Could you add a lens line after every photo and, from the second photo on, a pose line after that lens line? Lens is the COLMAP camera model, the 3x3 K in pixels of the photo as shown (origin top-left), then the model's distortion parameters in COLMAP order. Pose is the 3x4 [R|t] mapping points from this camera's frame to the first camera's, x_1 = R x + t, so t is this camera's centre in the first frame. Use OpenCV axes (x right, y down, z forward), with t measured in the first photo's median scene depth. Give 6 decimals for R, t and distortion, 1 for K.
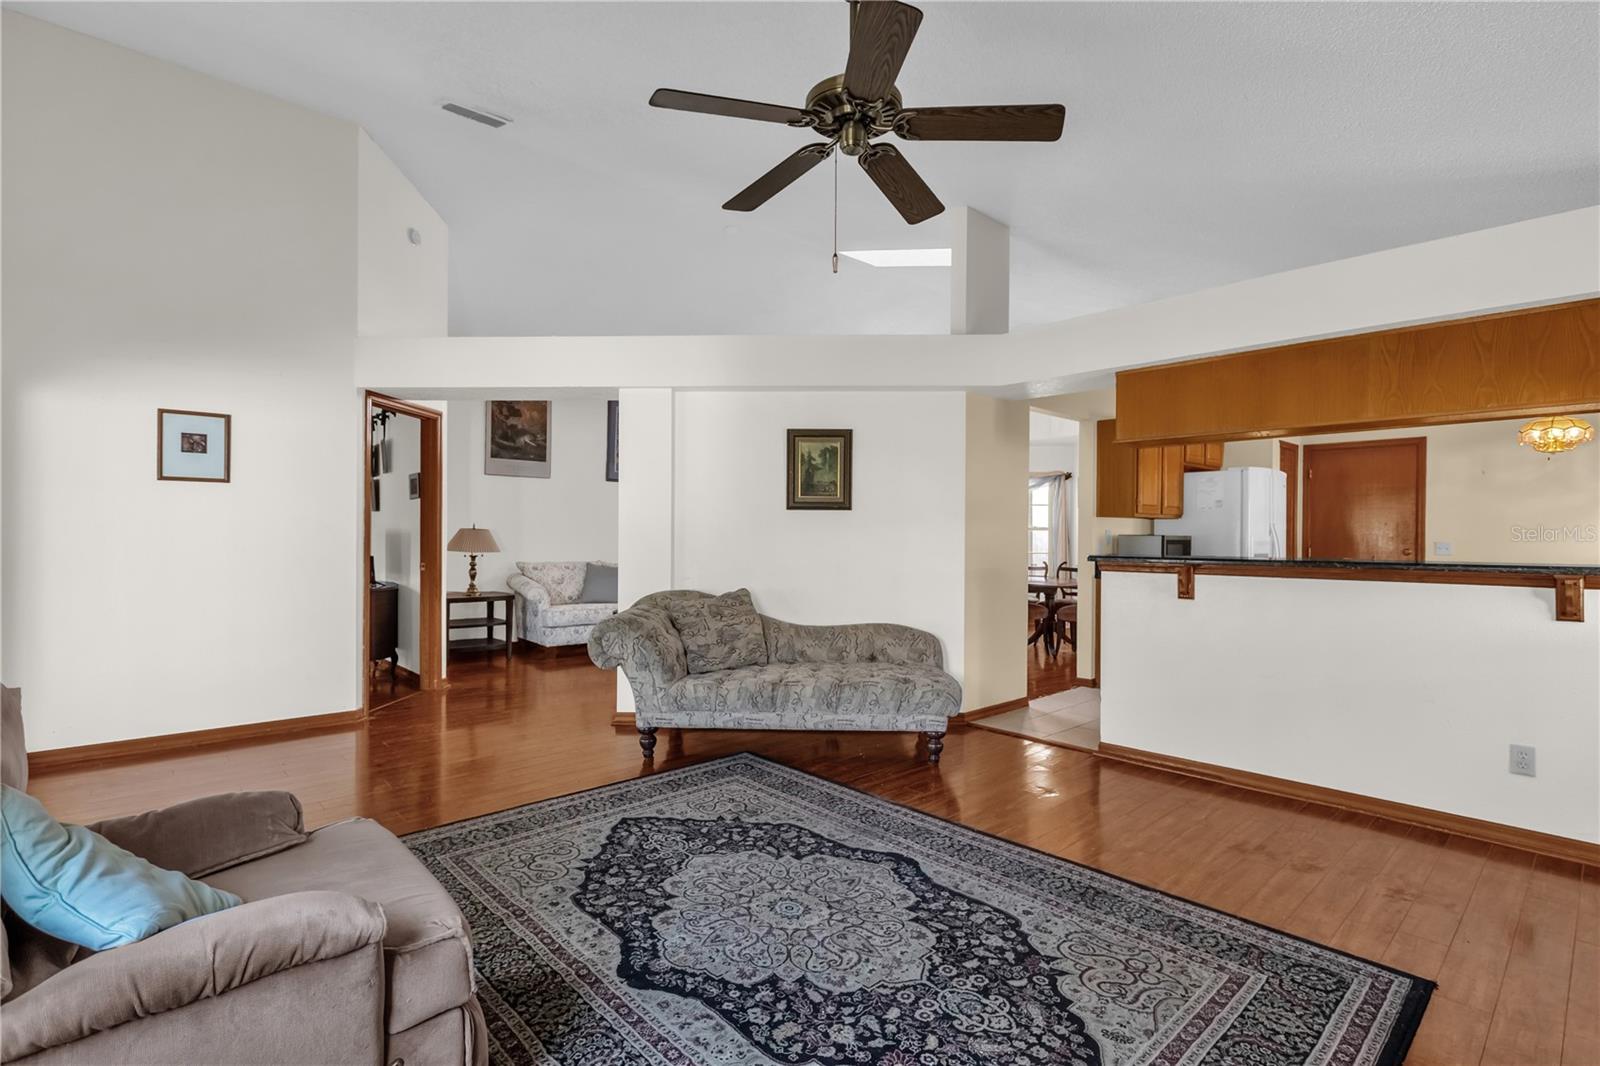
lens RADIAL K [[758.6, 0, 830.0], [0, 758.6, 536.7], [0, 0, 1]] dist [-0.010531, -0.000160]
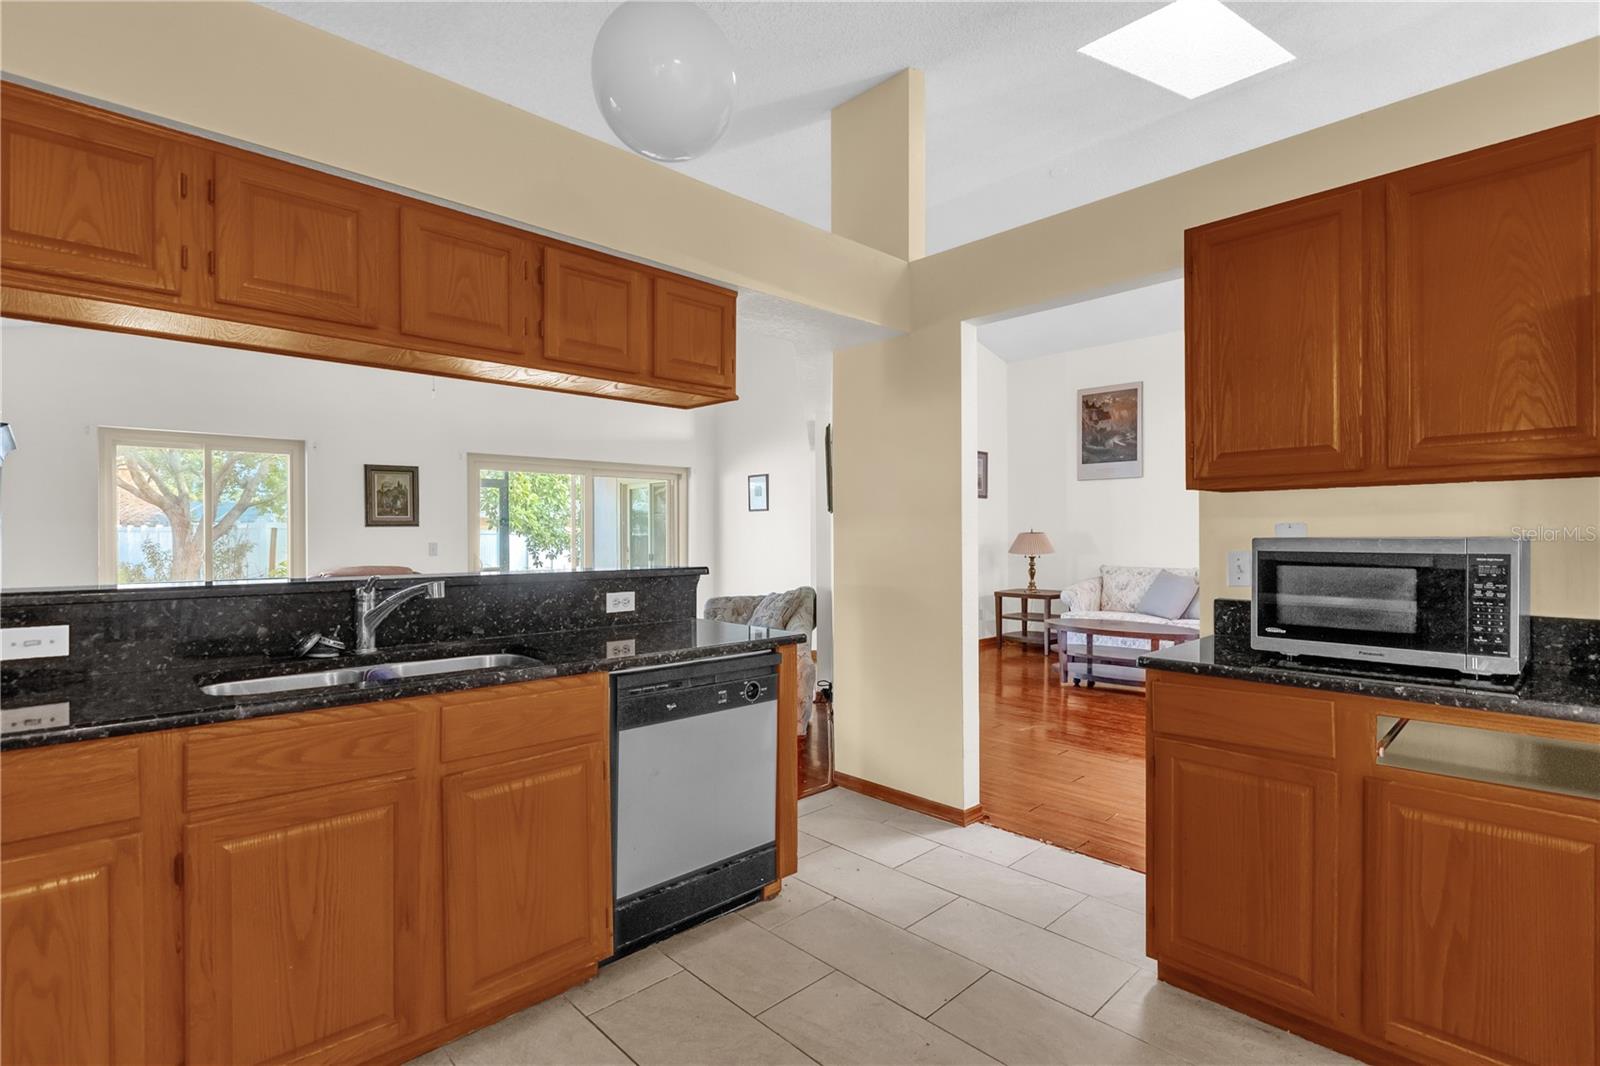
lens RADIAL K [[755.3, 0, 800.0], [0, 755.3, 533.0], [0, 0, 1]] dist [-0.000395, 0.000228]
pose [[-0.000005, -0.007509, -0.999972, 1.534198], [0.001420, 0.999971, -0.007509, -0.004667], [0.999999, -0.001420, 0.000006, 1.569576]]
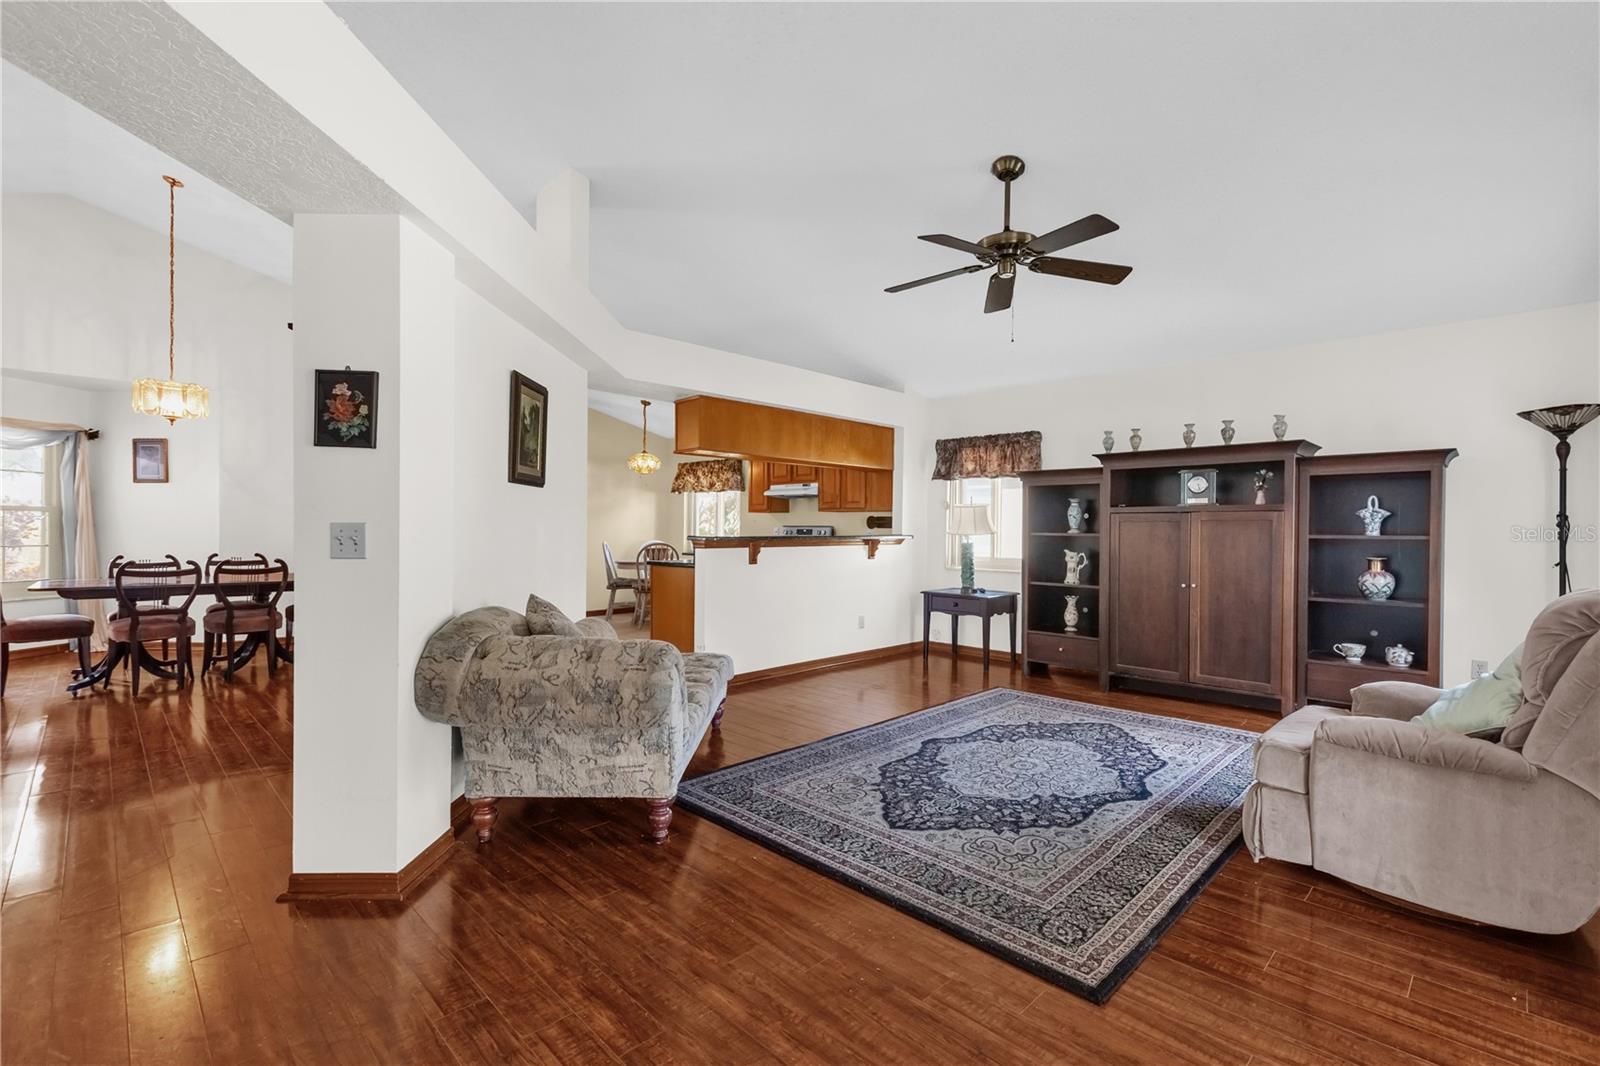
lens RADIAL K [[709.8, 0, 804.4], [0, 709.8, 535.6], [0, 0, 1]] dist [0.001292, -0.000326]
pose [[-0.016921, -0.014582, 0.999751, -1.196004], [-0.002644, 0.999891, 0.014539, 0.007013], [-0.999853, -0.002398, -0.016957, 1.194127]]
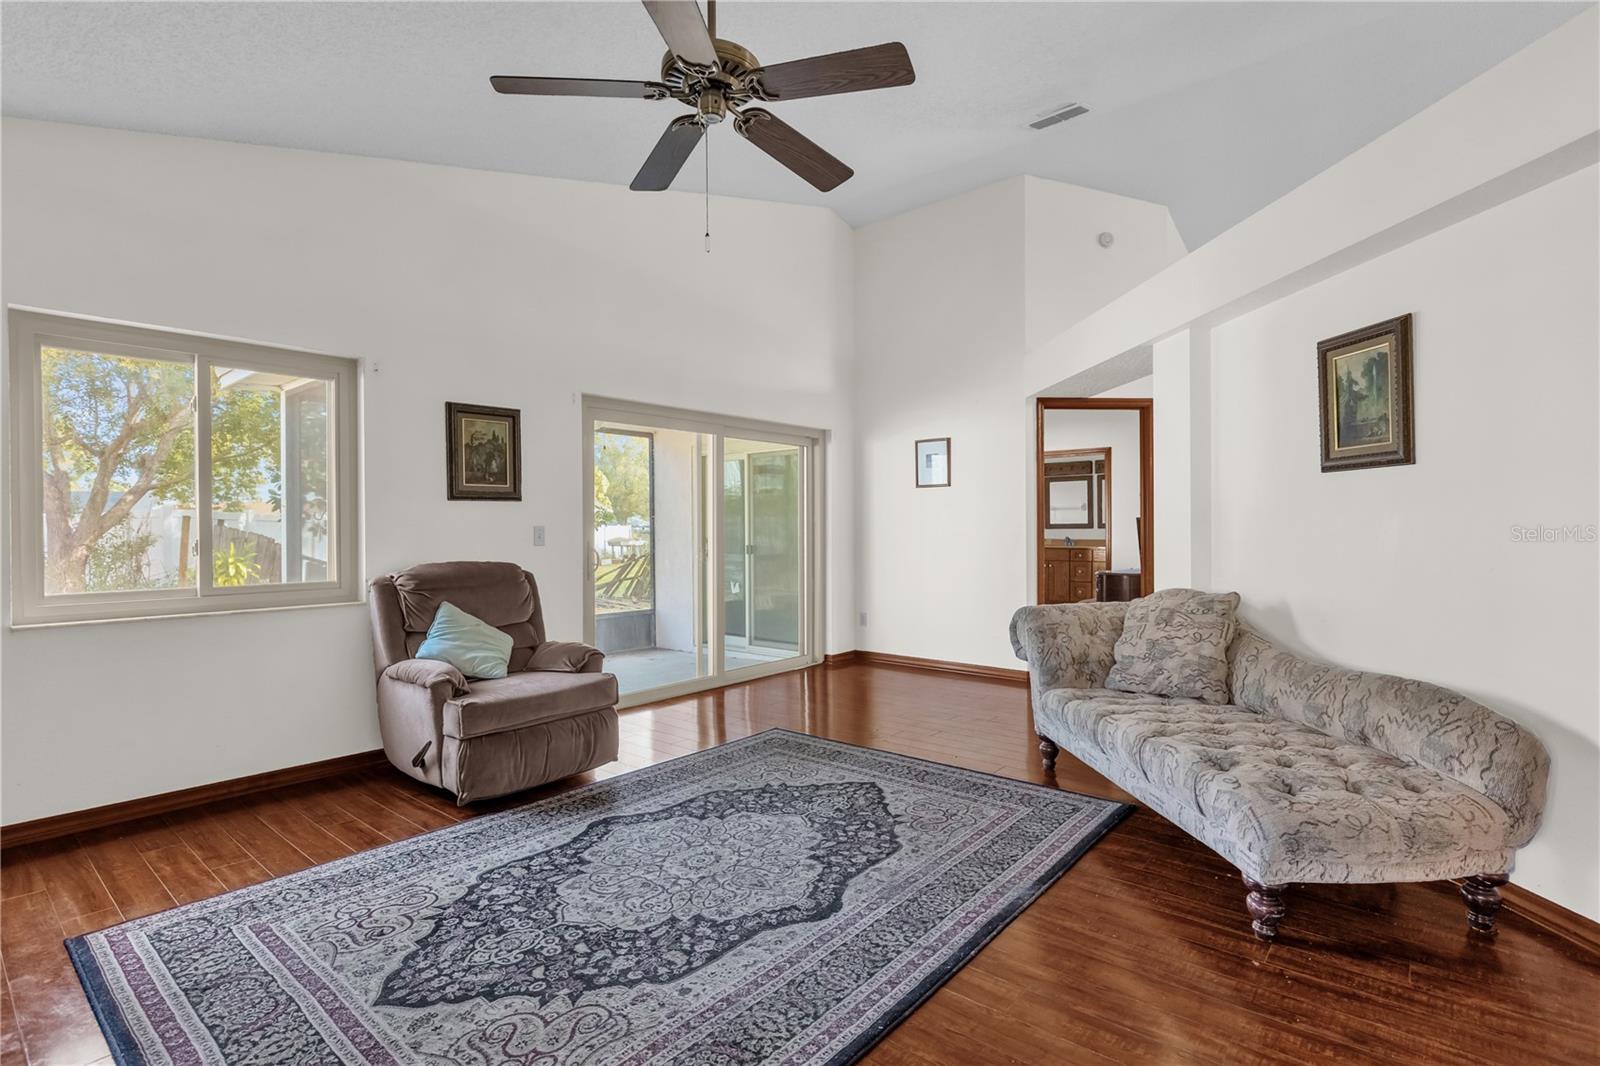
lens RADIAL K [[774.2, 0, 800.0], [0, 774.2, 533.0], [0, 0, 1]] dist [-0.000648, -0.012055]
pose [[0.101324, -0.001475, -0.994852, 0.858271], [0.002247, 0.999997, -0.001254, 0.022155], [0.994851, -0.002108, 0.101327, 0.838247]]
